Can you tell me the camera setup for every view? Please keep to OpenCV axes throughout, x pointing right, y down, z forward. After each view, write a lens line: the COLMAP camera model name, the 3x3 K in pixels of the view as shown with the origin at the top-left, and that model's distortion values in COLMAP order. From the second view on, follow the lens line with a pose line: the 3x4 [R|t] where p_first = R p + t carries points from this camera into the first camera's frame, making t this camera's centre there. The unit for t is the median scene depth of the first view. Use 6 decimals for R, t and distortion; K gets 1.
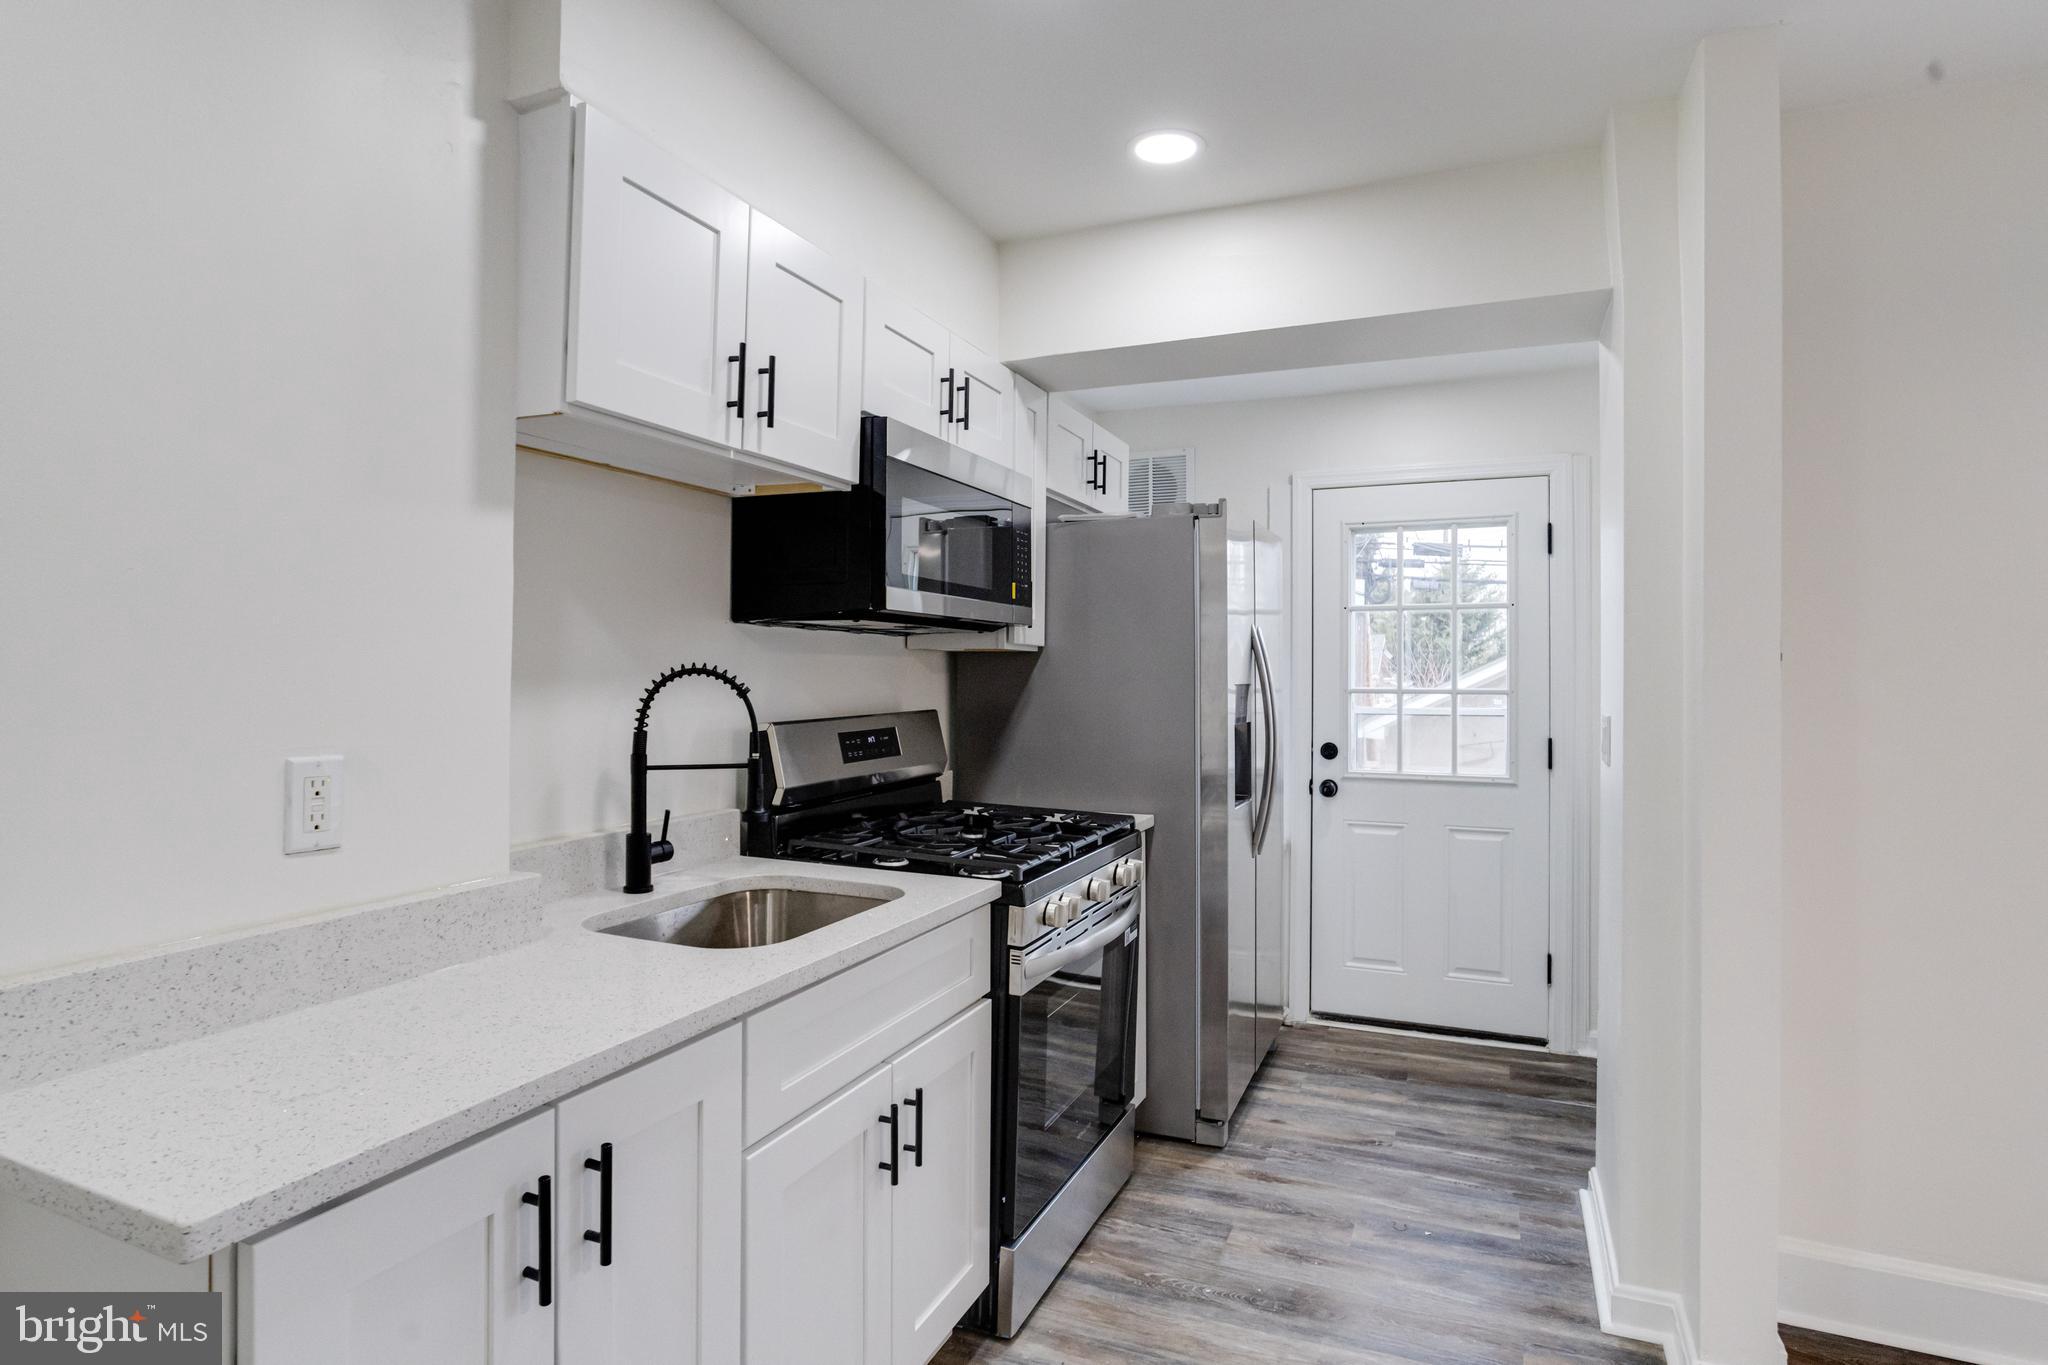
lens RADIAL K [[1078.2, 0, 1016.1], [0, 1078.2, 664.5], [0, 0, 1]] dist [-0.039461, 0.027812]
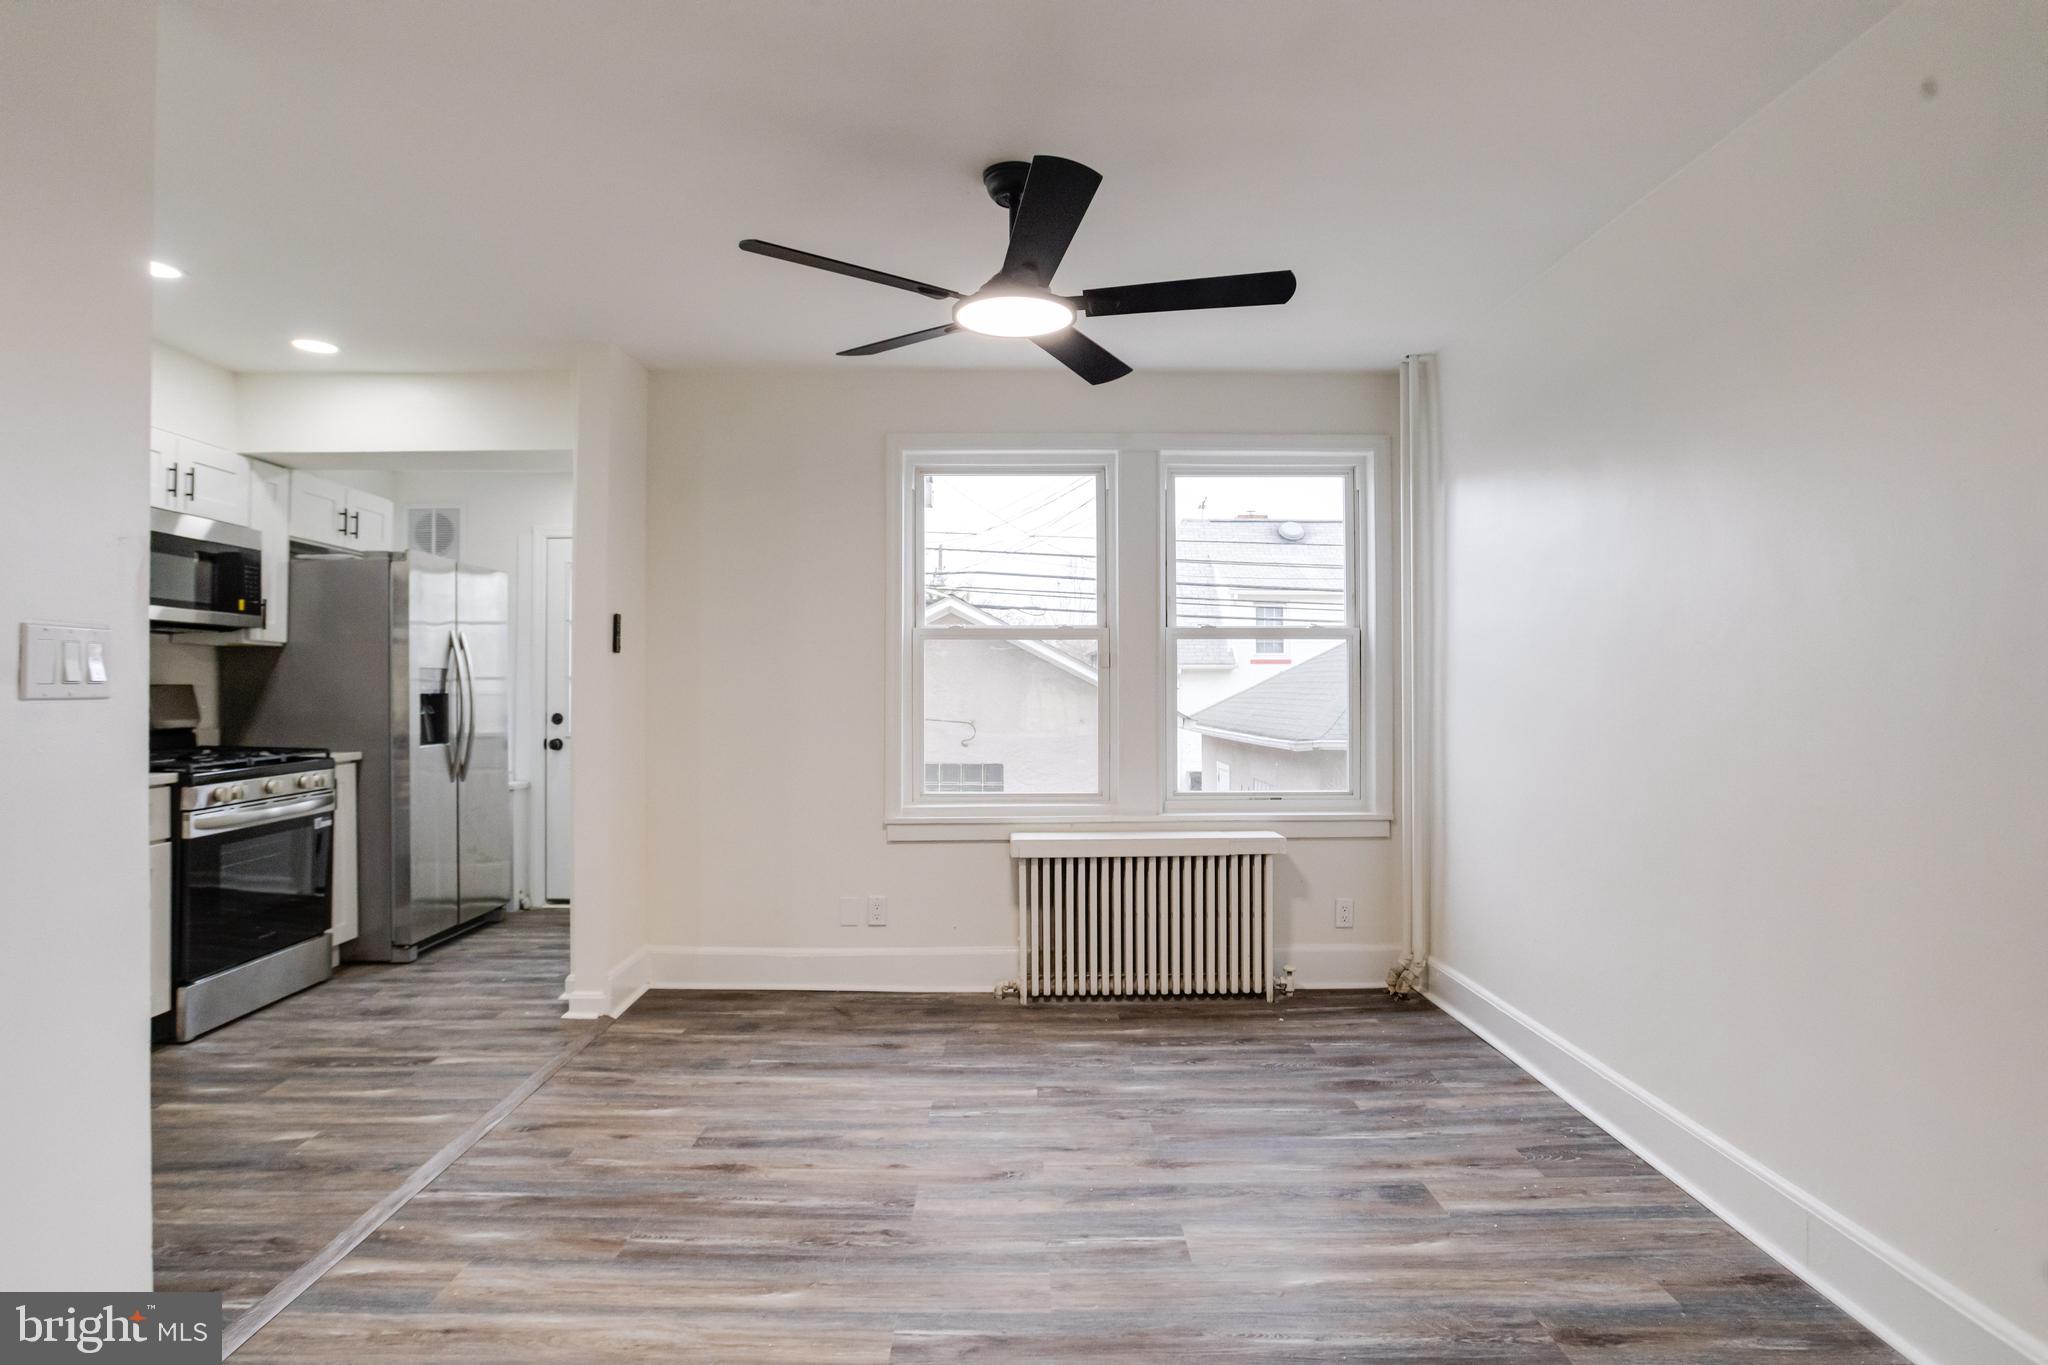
lens RADIAL K [[1064.7, 0, 1009.9], [0, 1064.7, 678.5], [0, 0, 1]] dist [-0.046281, 0.024675]
pose [[0.916822, -0.002482, 0.399288, 0.418344], [0.002355, 0.999997, 0.000809, 0.038738], [-0.399289, 0.000198, 0.916825, -0.824552]]
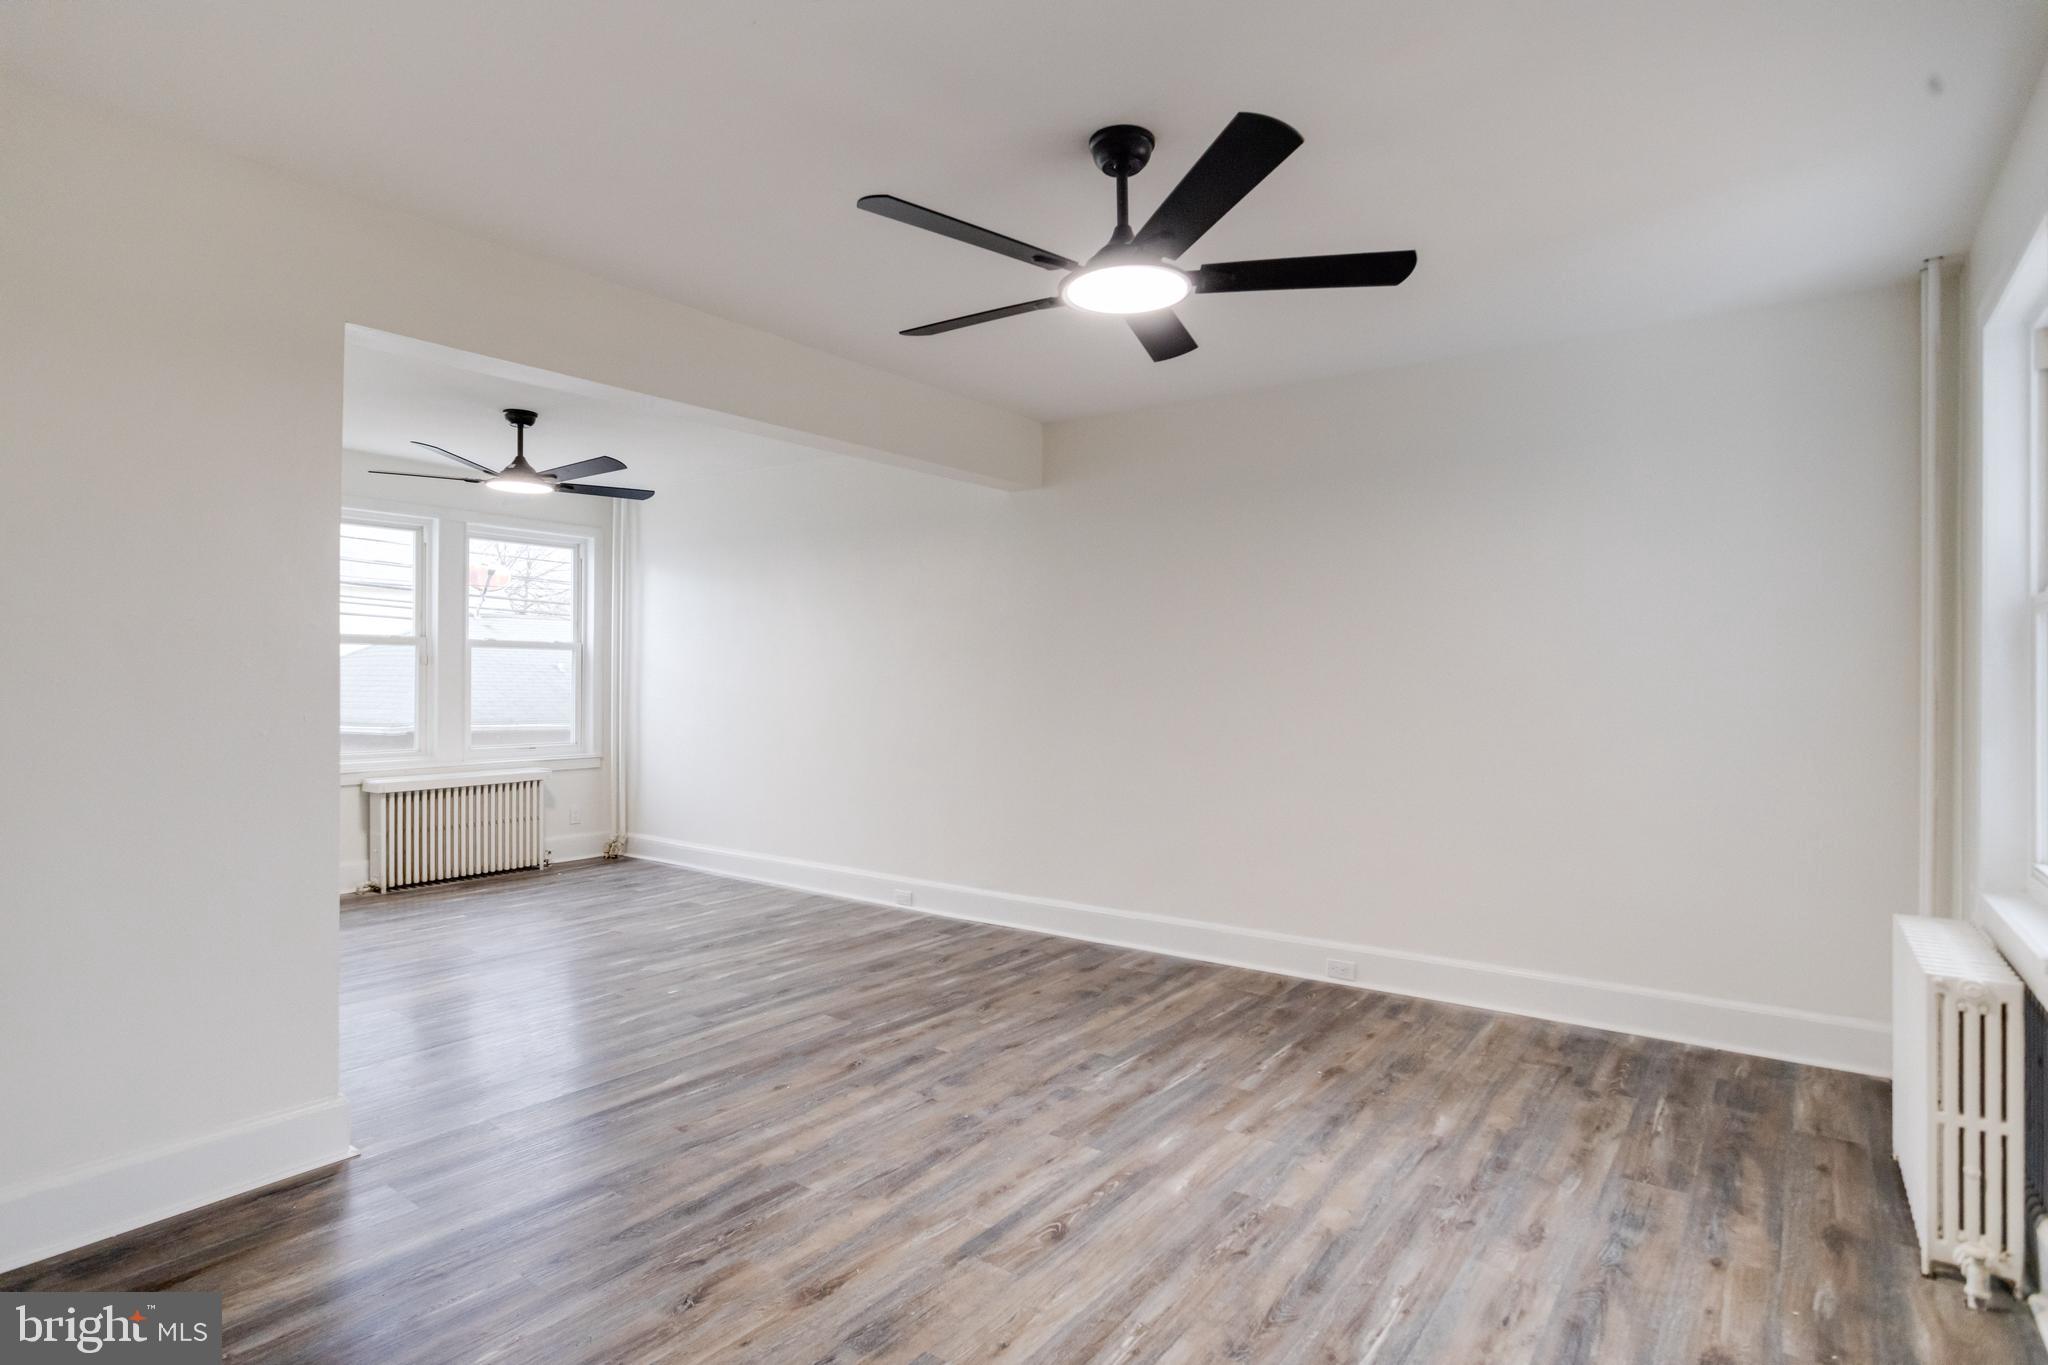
lens RADIAL K [[1075.1, 0, 1010.9], [0, 1075.1, 696.0], [0, 0, 1]] dist [-0.041365, 0.019972]
pose [[0.227031, -0.017361, 0.973733, -0.794369], [-0.012065, 0.999714, 0.020637, 0.030057], [-0.973813, -0.016433, 0.226757, -1.209845]]
